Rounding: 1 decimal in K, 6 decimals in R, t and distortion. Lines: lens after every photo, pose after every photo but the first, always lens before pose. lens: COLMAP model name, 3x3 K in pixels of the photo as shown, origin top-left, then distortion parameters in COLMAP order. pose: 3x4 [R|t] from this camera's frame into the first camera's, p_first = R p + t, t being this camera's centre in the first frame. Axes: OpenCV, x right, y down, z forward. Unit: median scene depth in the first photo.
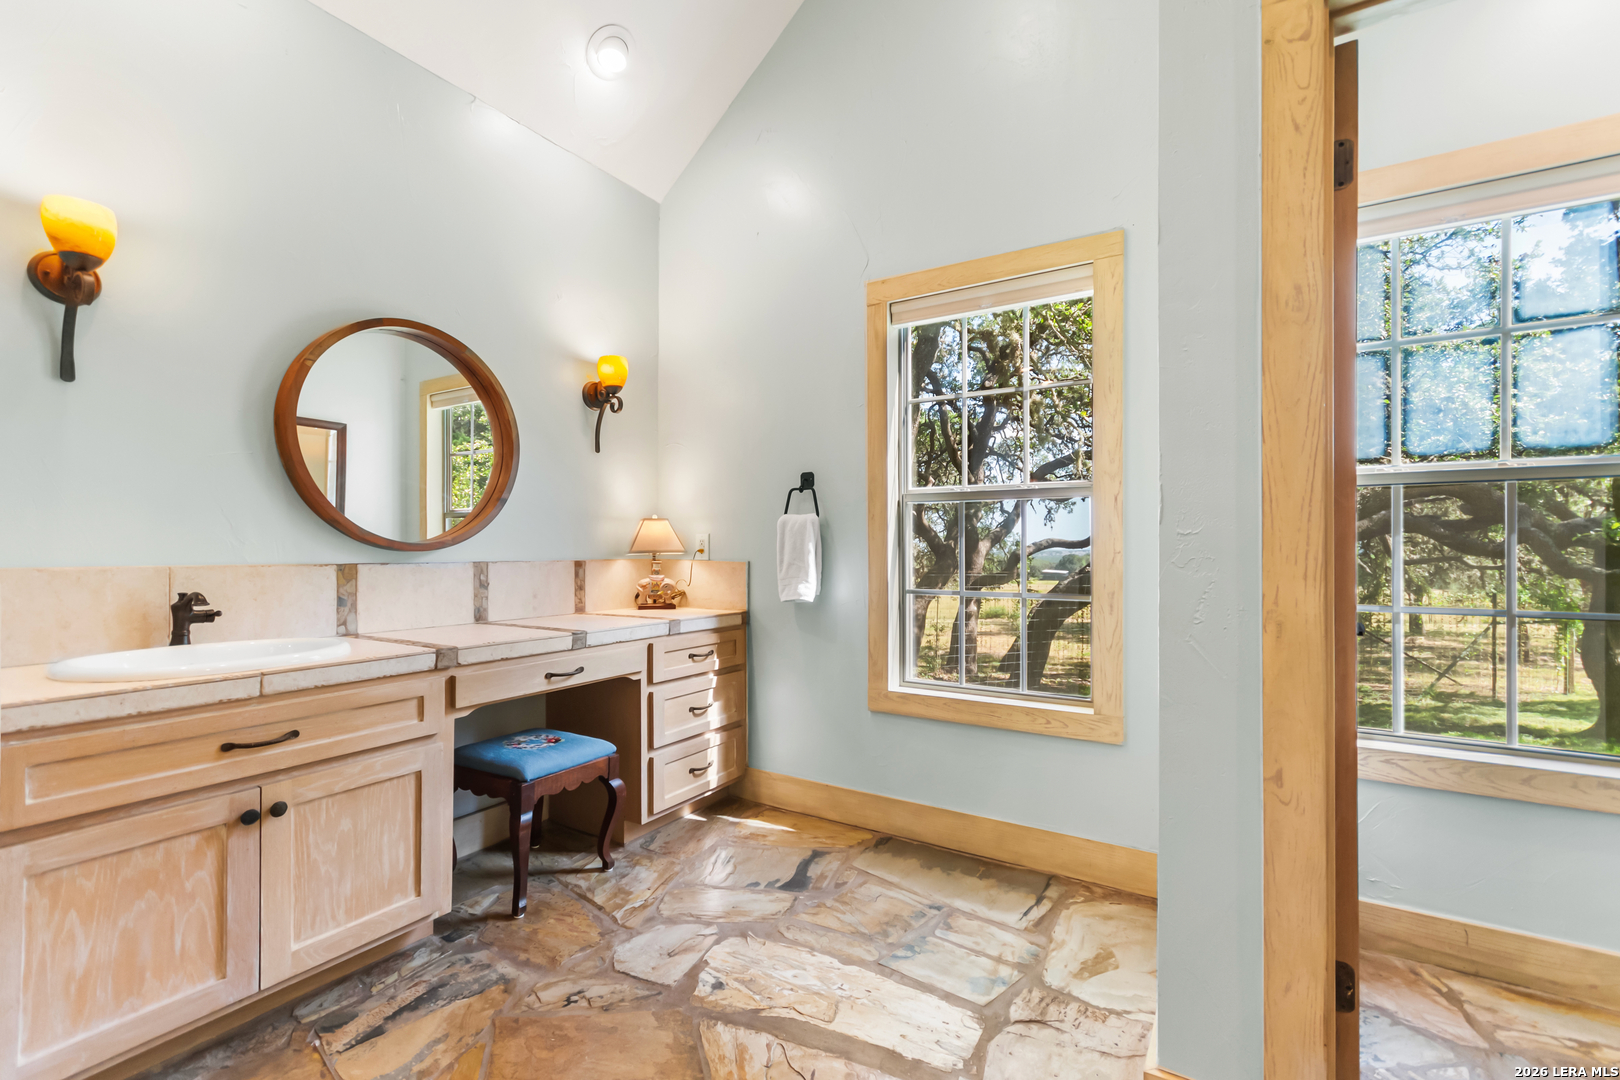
lens RADIAL K [[722.3, 0, 804.0], [0, 722.3, 549.8], [0, 0, 1]] dist [0.011845, -0.002867]
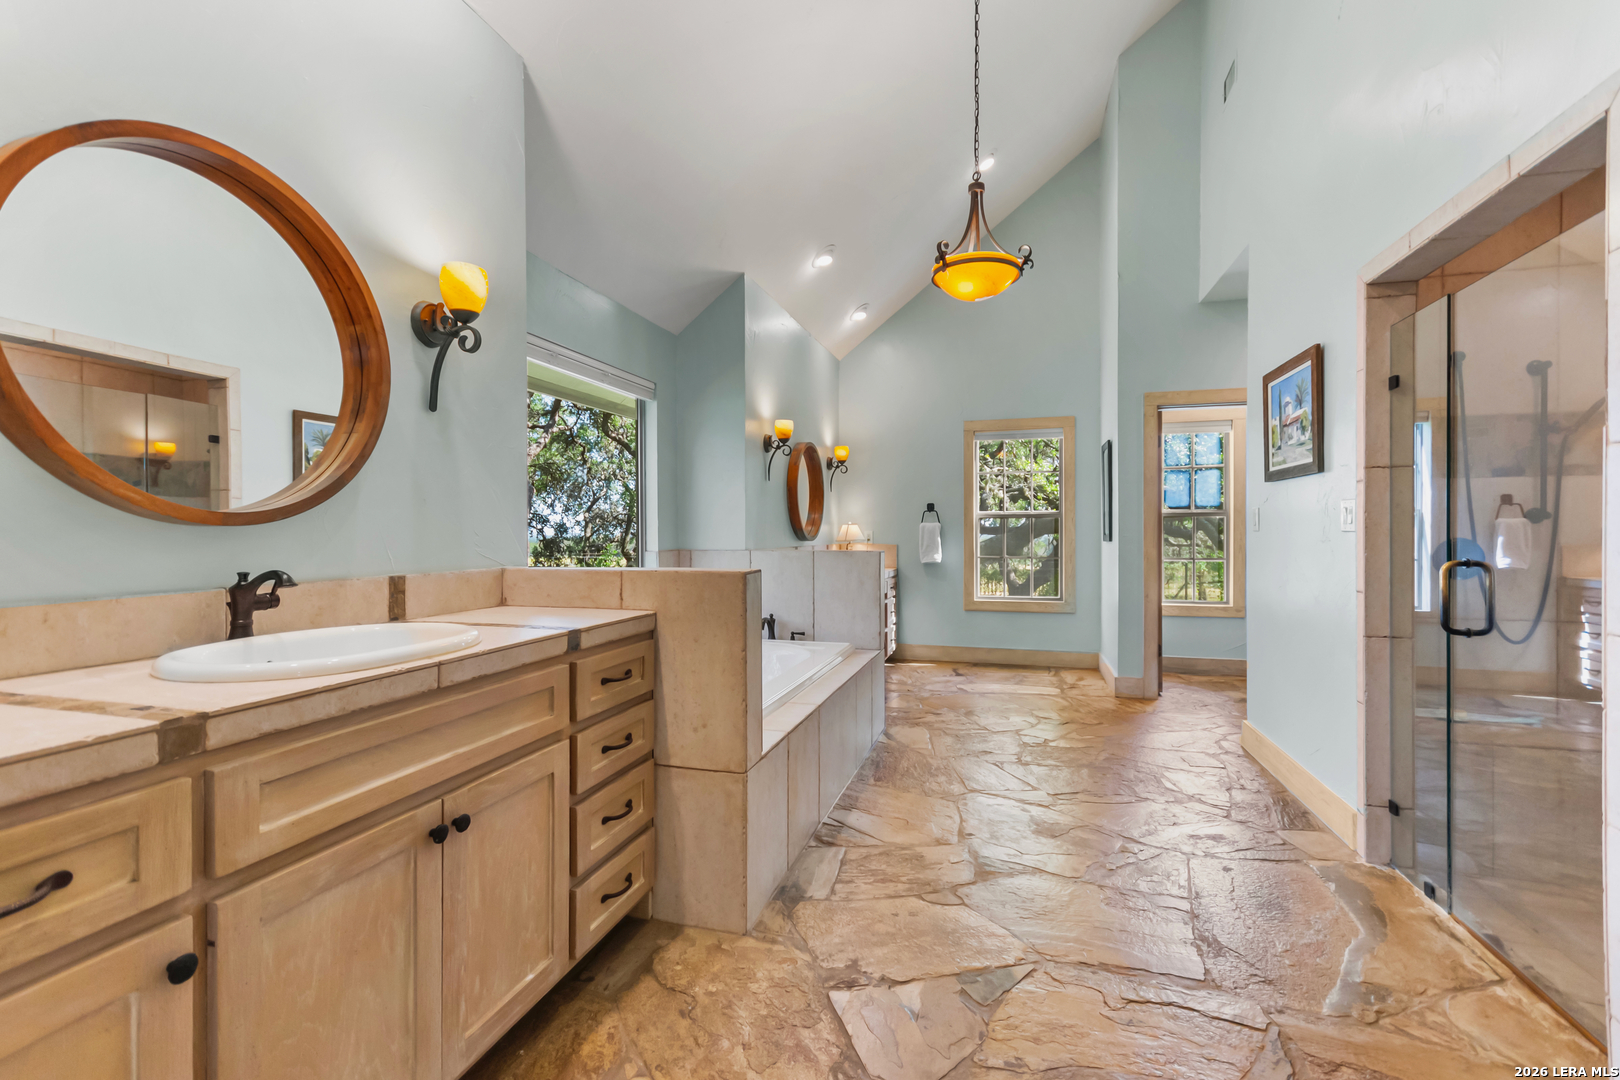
lens RADIAL K [[722.3, 0, 813.9], [0, 722.3, 534.9], [0, 0, 1]] dist [0.011845, -0.002867]
pose [[0.959609, -0.003235, 0.281319, -1.367582], [0.002289, 0.999991, 0.003690, -0.029718], [-0.281329, -0.002897, 0.959607, -1.417008]]
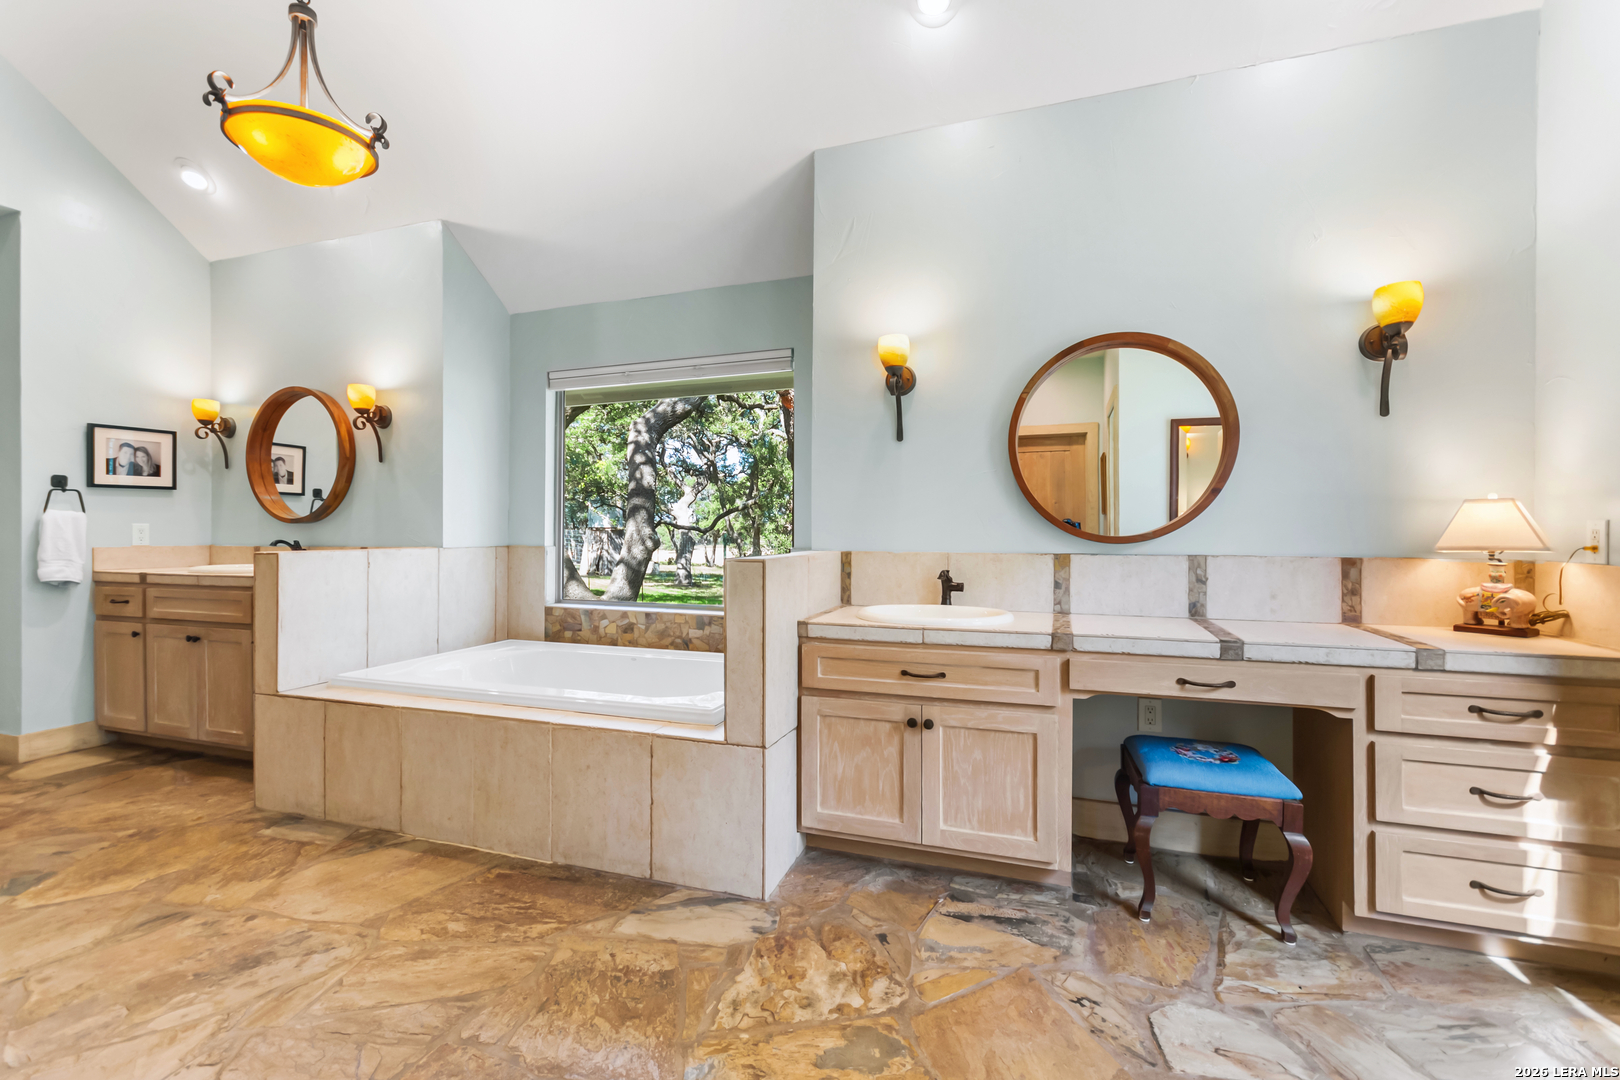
lens RADIAL K [[722.3, 0, 811.8], [0, 722.3, 536.5], [0, 0, 1]] dist [0.011845, -0.002867]
pose [[0.209641, 0.006662, -0.977756, 0.452092], [-0.000877, 0.999978, 0.006625, -0.016965], [0.977778, -0.000532, 0.209642, 0.343724]]
